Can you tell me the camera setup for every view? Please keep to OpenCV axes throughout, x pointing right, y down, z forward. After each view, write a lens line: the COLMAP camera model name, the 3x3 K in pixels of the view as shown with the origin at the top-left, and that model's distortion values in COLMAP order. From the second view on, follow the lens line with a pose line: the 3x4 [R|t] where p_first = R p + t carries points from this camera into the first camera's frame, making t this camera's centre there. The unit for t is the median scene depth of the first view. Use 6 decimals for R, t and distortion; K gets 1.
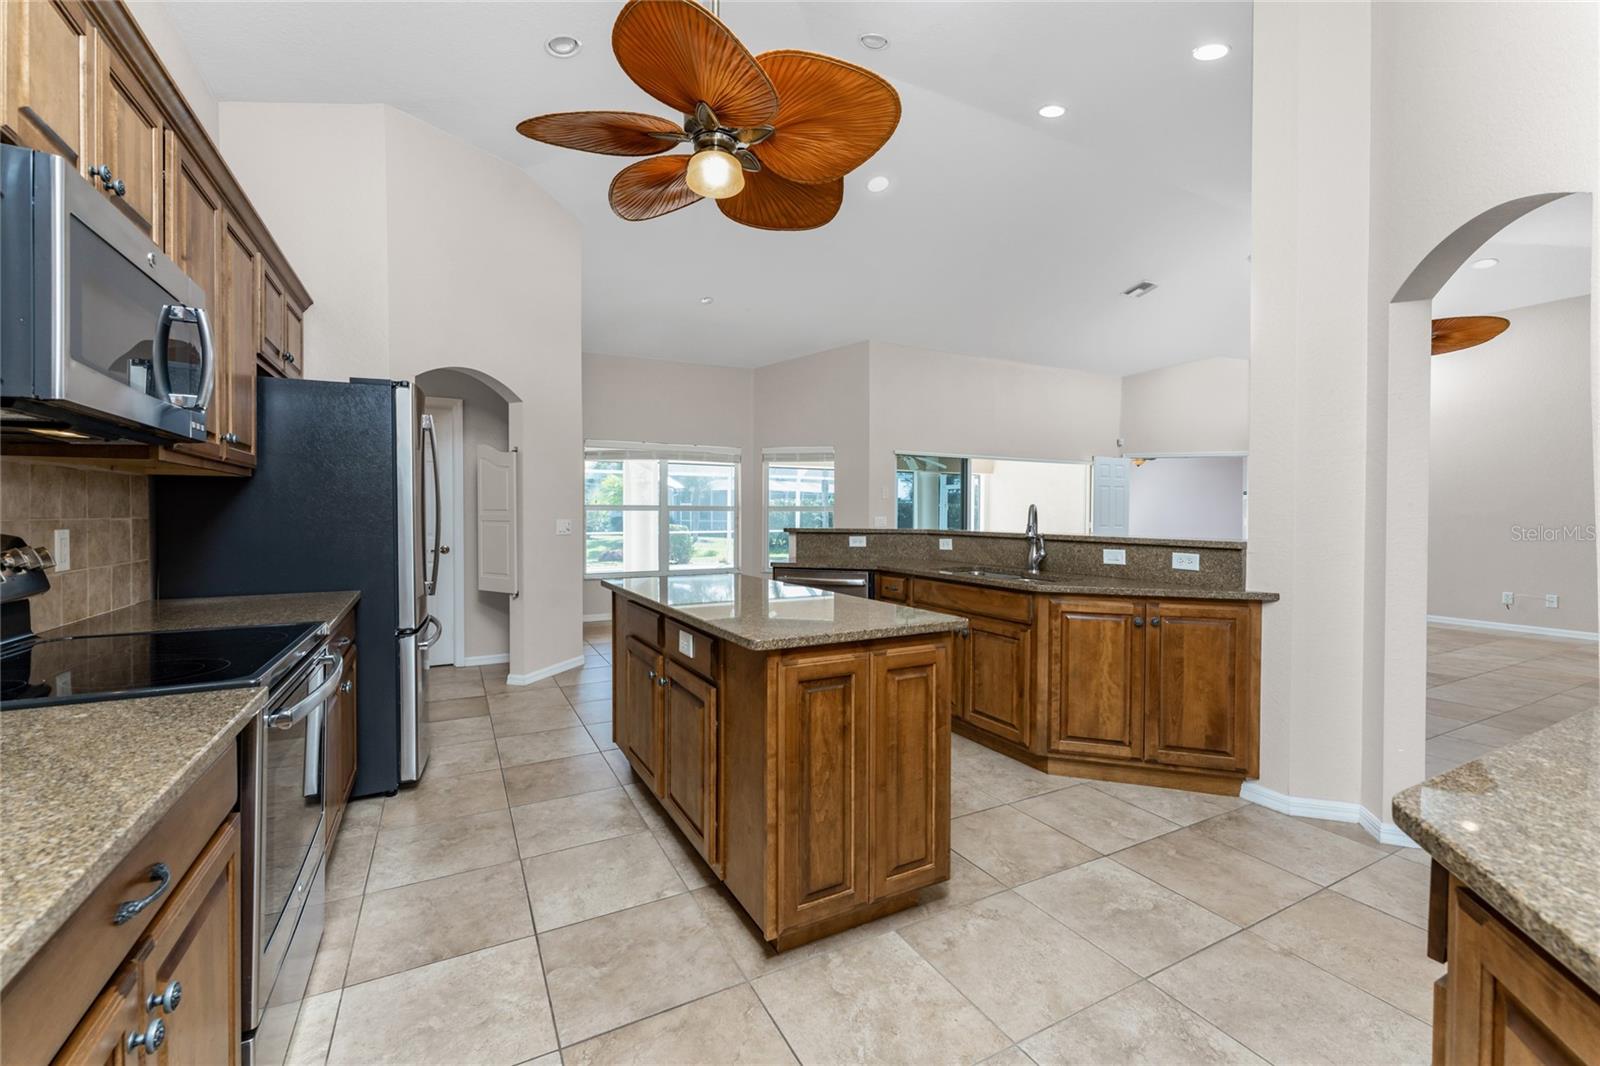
lens RADIAL K [[671.9, 0, 836.9], [0, 671.9, 521.1], [0, 0, 1]] dist [-0.000510, -0.000092]
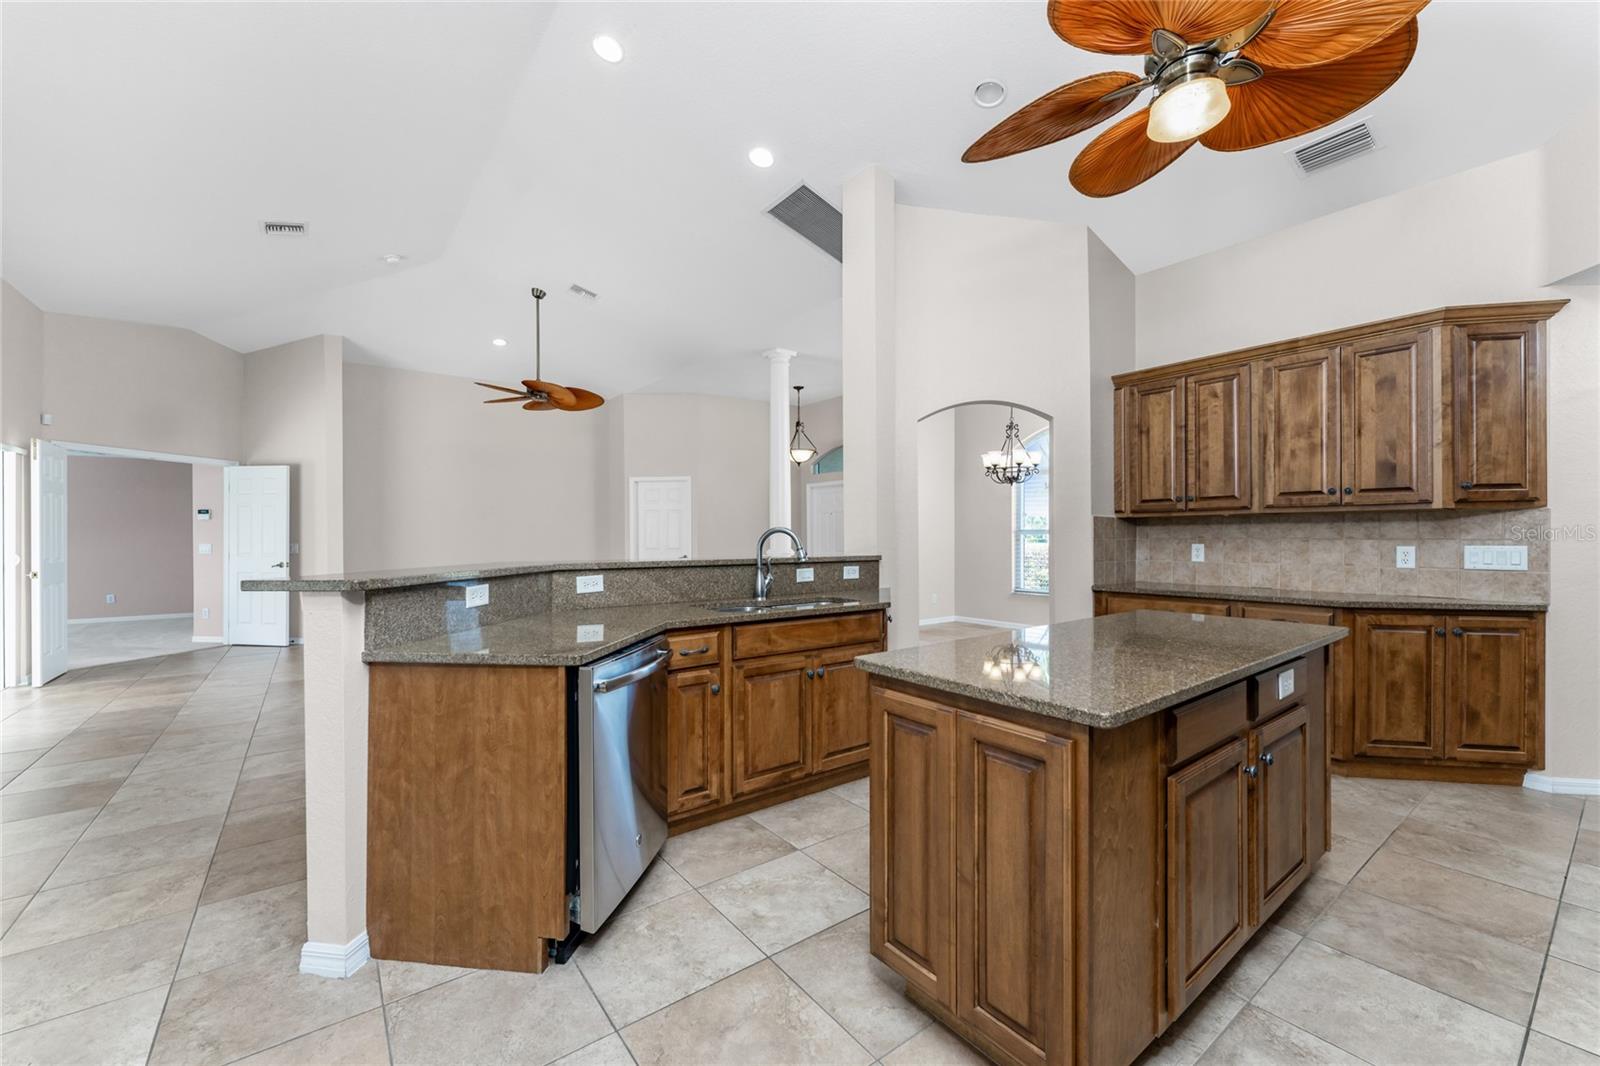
lens RADIAL K [[639.6, 0, 800.0], [0, 639.6, 533.0], [0, 0, 1]] dist [0.001445, 0.000023]
pose [[-0.118252, -0.000416, 0.992984, -0.854375], [0.013041, 0.999913, 0.001972, -0.025571], [-0.992898, 0.013183, -0.118236, 1.493111]]
